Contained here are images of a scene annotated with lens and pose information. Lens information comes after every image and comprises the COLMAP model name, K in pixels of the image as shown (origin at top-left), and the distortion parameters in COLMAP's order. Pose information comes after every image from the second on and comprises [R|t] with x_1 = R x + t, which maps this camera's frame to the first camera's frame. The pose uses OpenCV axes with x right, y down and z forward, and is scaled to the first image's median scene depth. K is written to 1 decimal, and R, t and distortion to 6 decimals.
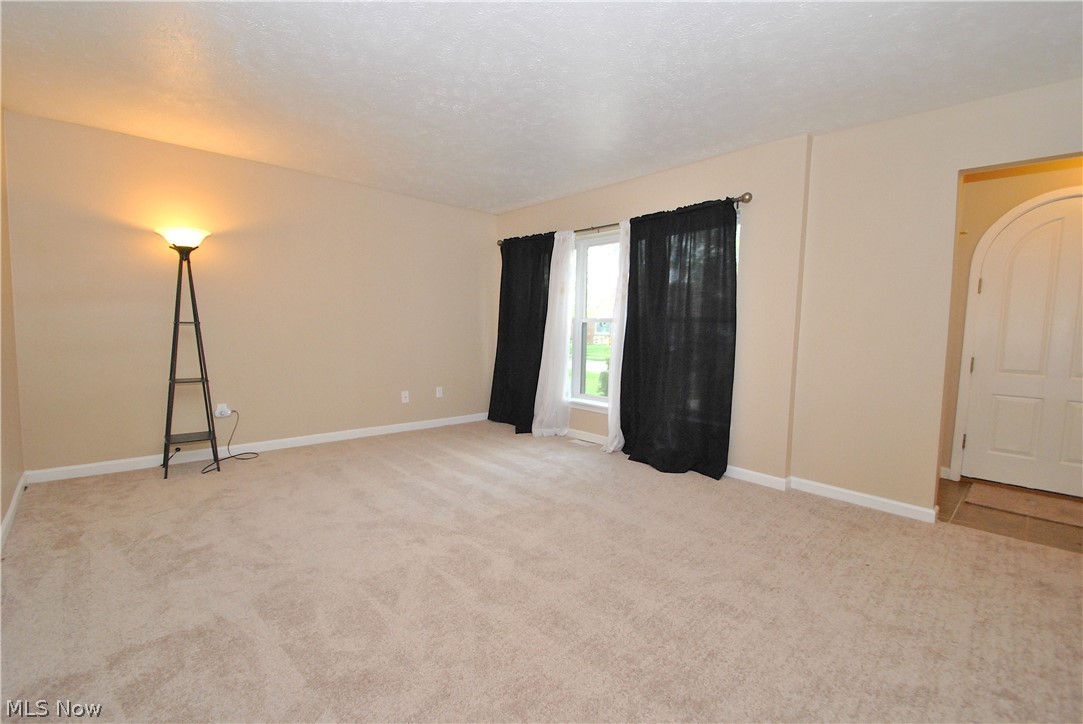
lens RADIAL K [[471.7, 0, 542.7], [0, 471.7, 365.3], [0, 0, 1]] dist [-0.010711, -0.003719]
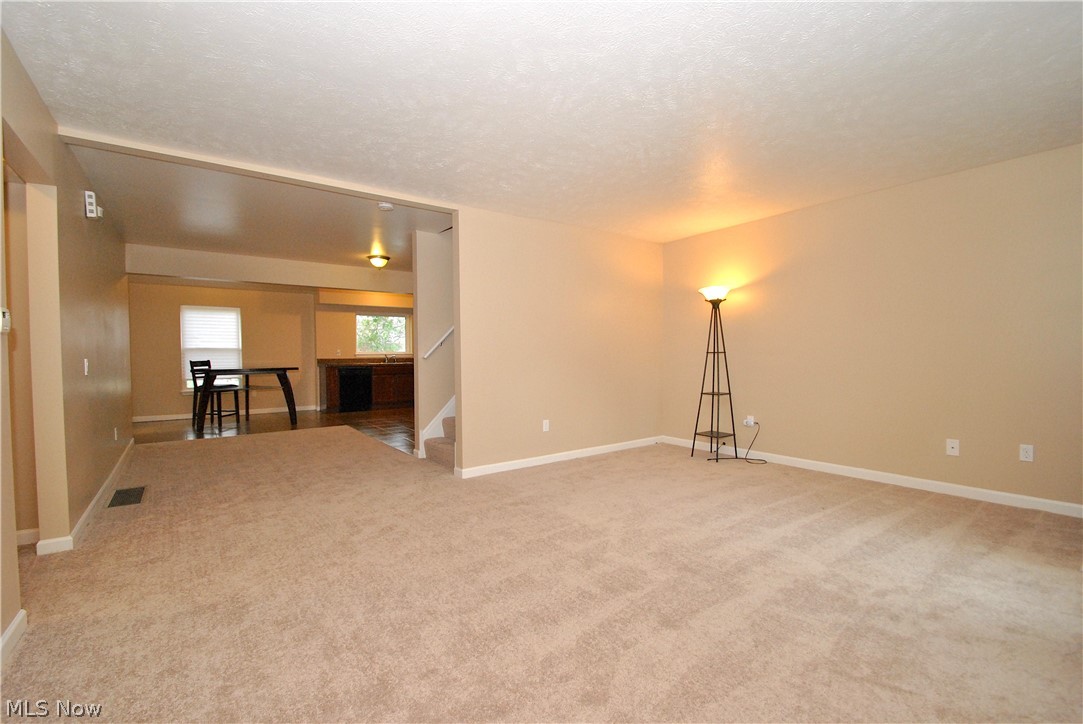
lens RADIAL K [[471.7, 0, 545.1], [0, 471.7, 357.3], [0, 0, 1]] dist [-0.010711, -0.003719]
pose [[-0.118927, -0.015436, -0.992783, 0.716802], [-0.071657, 0.997405, -0.006924, -0.029960], [0.990314, 0.070316, -0.119725, 0.656133]]
